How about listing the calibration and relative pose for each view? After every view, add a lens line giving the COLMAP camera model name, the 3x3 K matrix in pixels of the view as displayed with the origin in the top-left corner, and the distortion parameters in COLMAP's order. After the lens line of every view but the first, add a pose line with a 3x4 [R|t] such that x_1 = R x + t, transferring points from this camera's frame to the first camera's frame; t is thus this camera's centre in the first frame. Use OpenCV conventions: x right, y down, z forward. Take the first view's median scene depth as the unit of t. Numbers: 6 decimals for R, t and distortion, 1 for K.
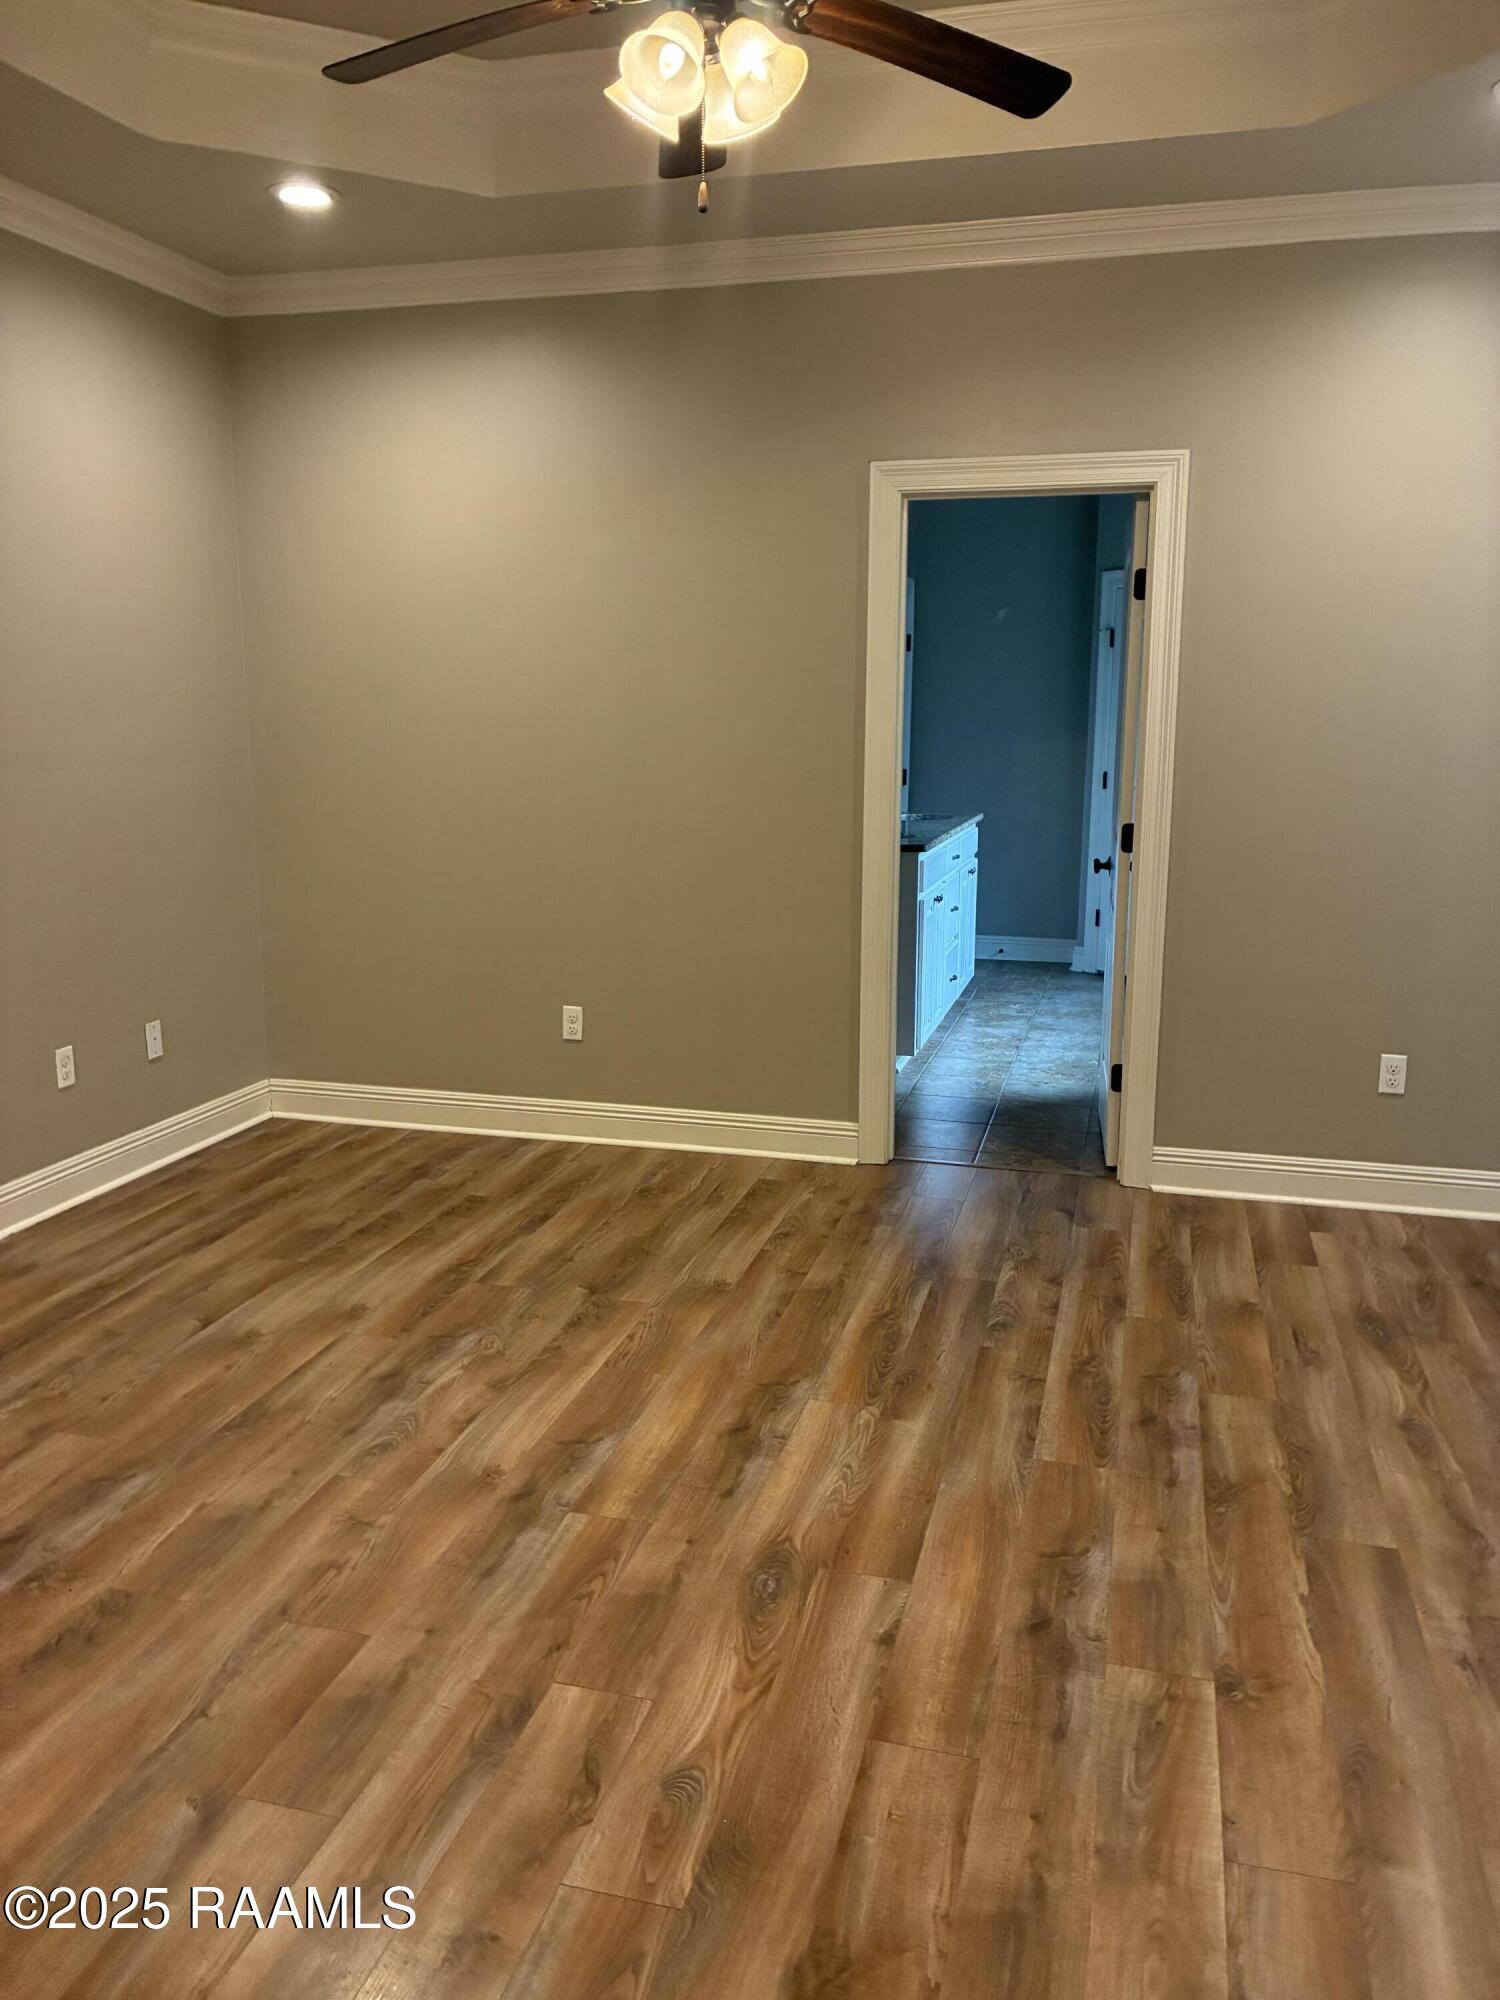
lens RADIAL K [[1512.4, 0, 753.8], [0, 1512.4, 1014.7], [0, 0, 1]] dist [0.000736, -0.006158]
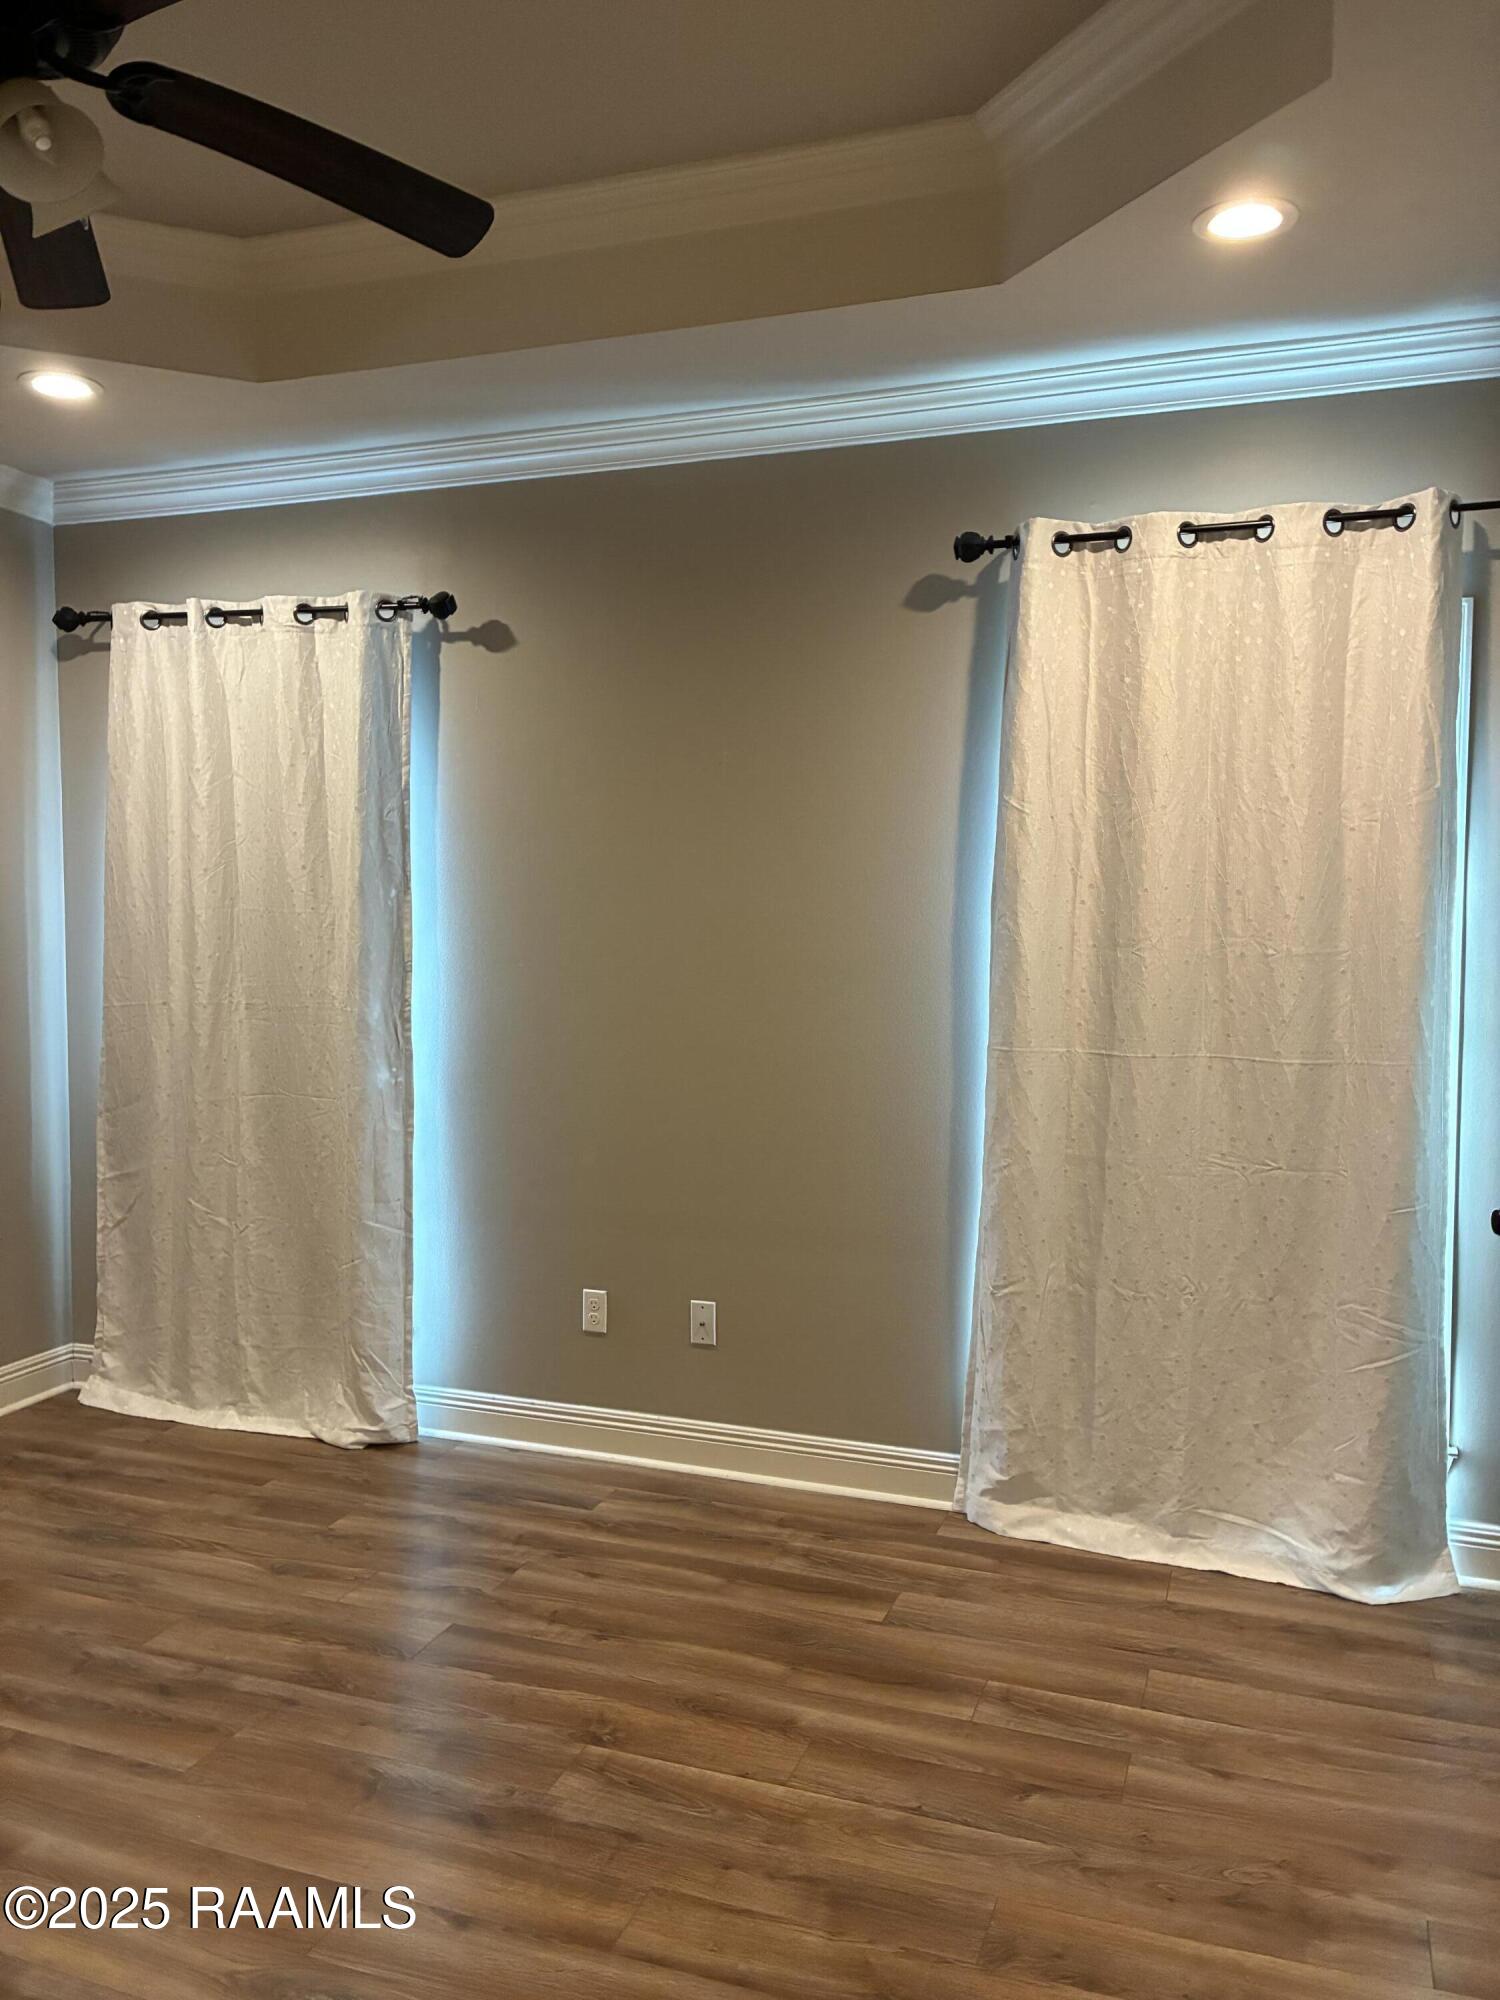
lens RADIAL K [[1471.7, 0, 750.0], [0, 1471.7, 1000.0], [0, 0, 1]] dist [0.108518, -0.134958]
pose [[0.087363, -0.062580, 0.994209, -0.735294], [0.193584, 0.980066, 0.044680, -0.148639], [-0.977186, 0.188559, 0.097736, 0.568838]]
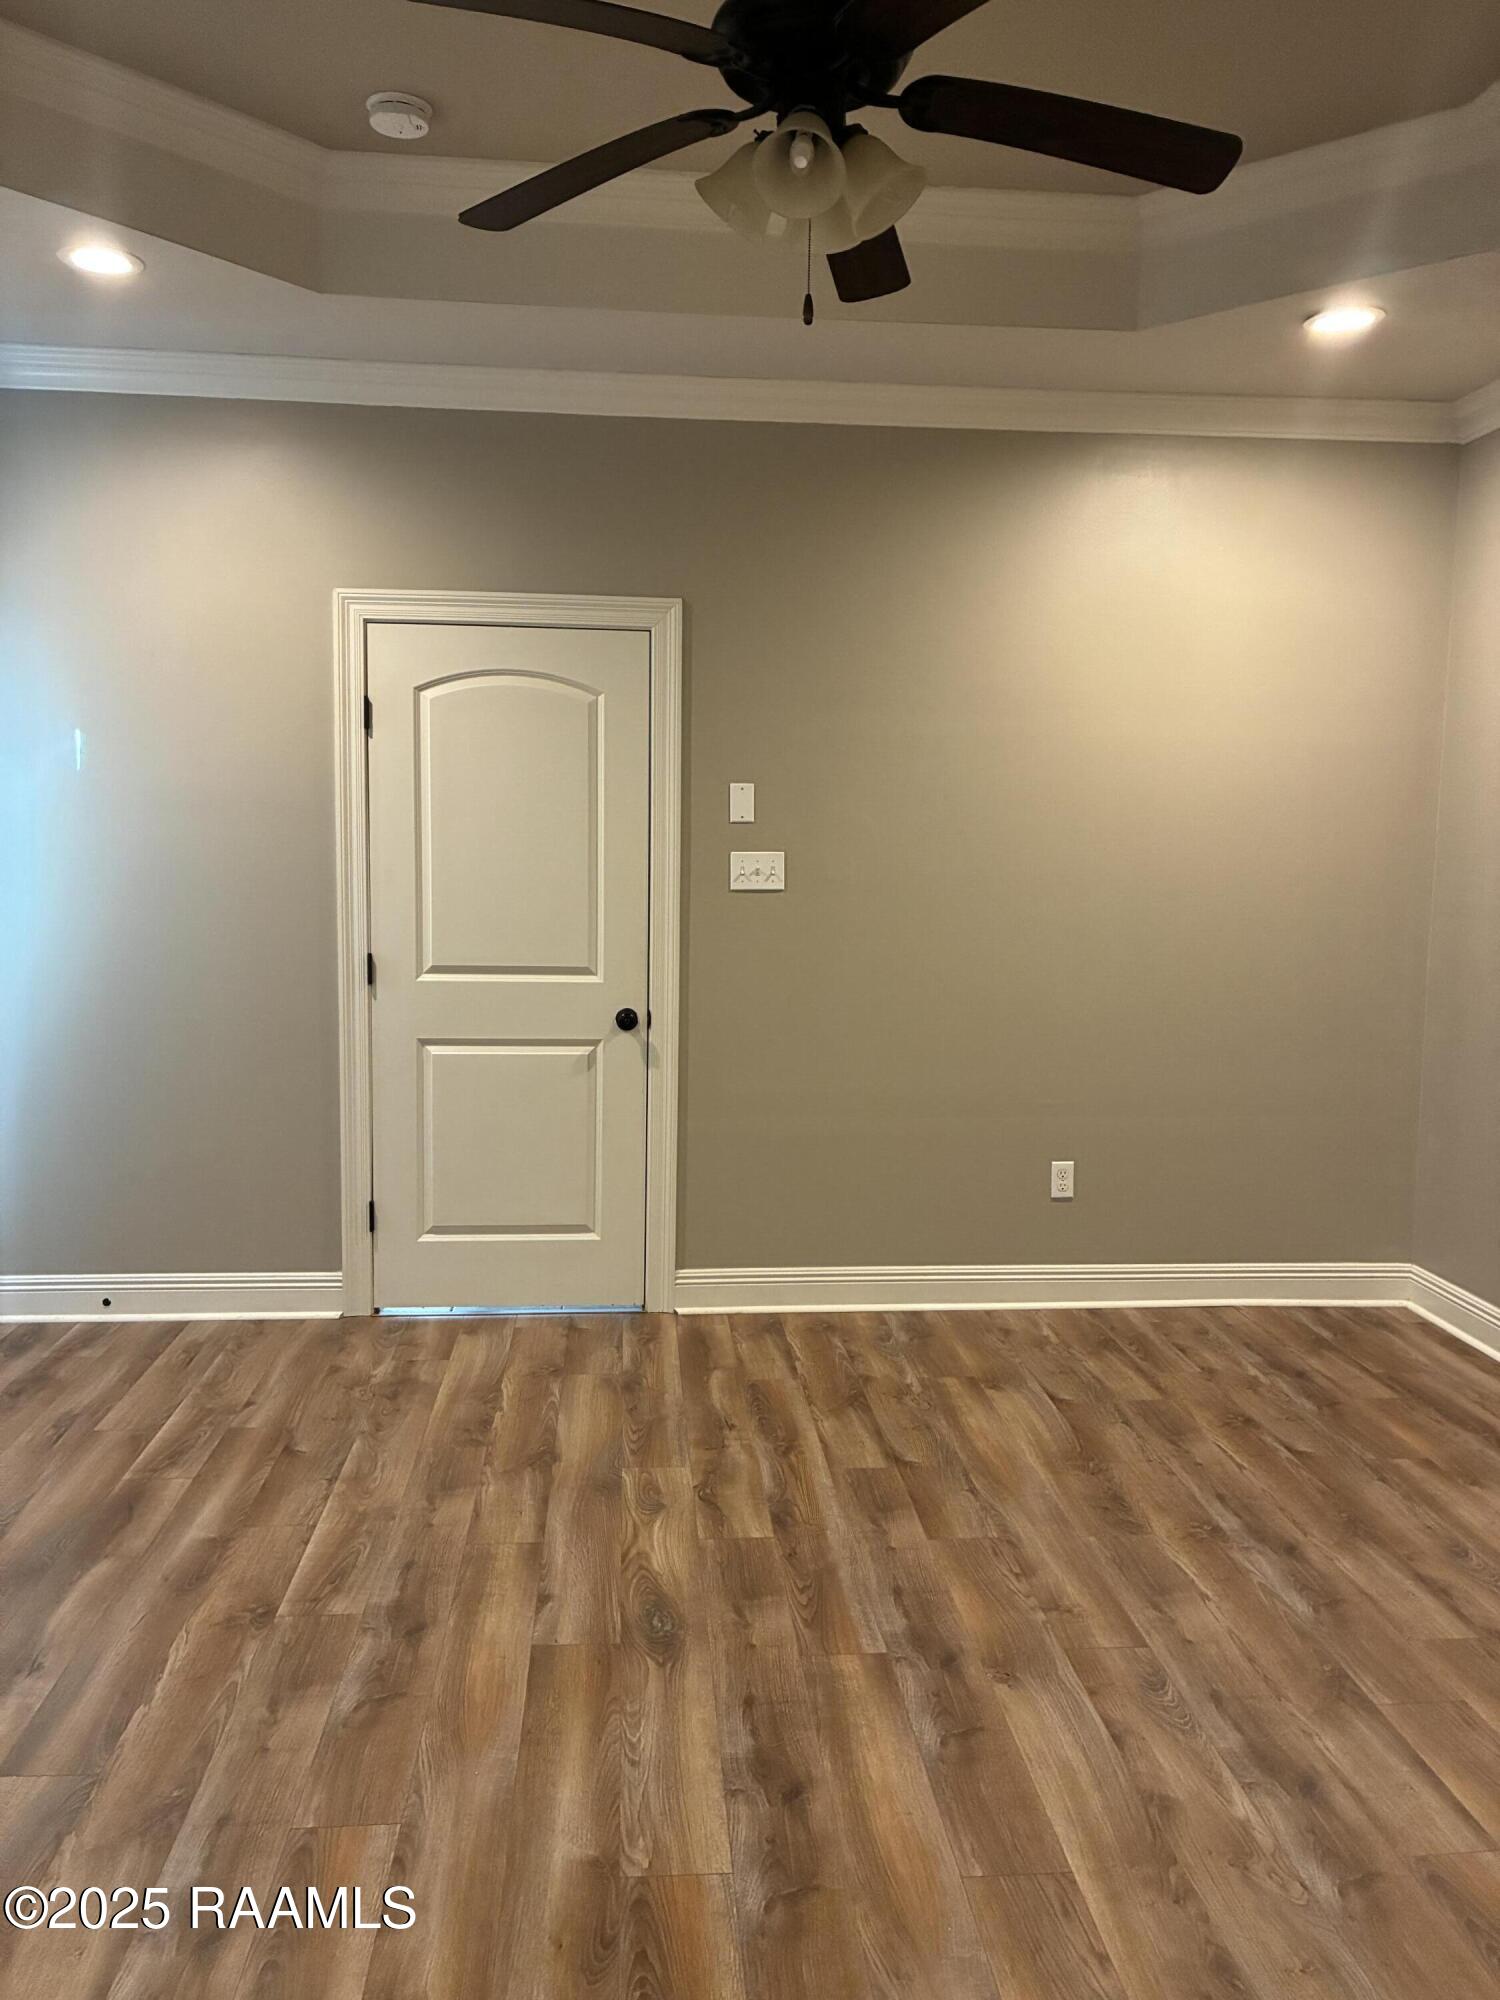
lens RADIAL K [[1512.4, 0, 753.8], [0, 1512.4, 1014.7], [0, 0, 1]] dist [0.000736, -0.006158]
pose [[-0.941868, 0.019149, -0.335436, 0.301101], [-0.085683, 0.951673, 0.294917, -0.373643], [0.324873, 0.306514, -0.894710, 1.834507]]
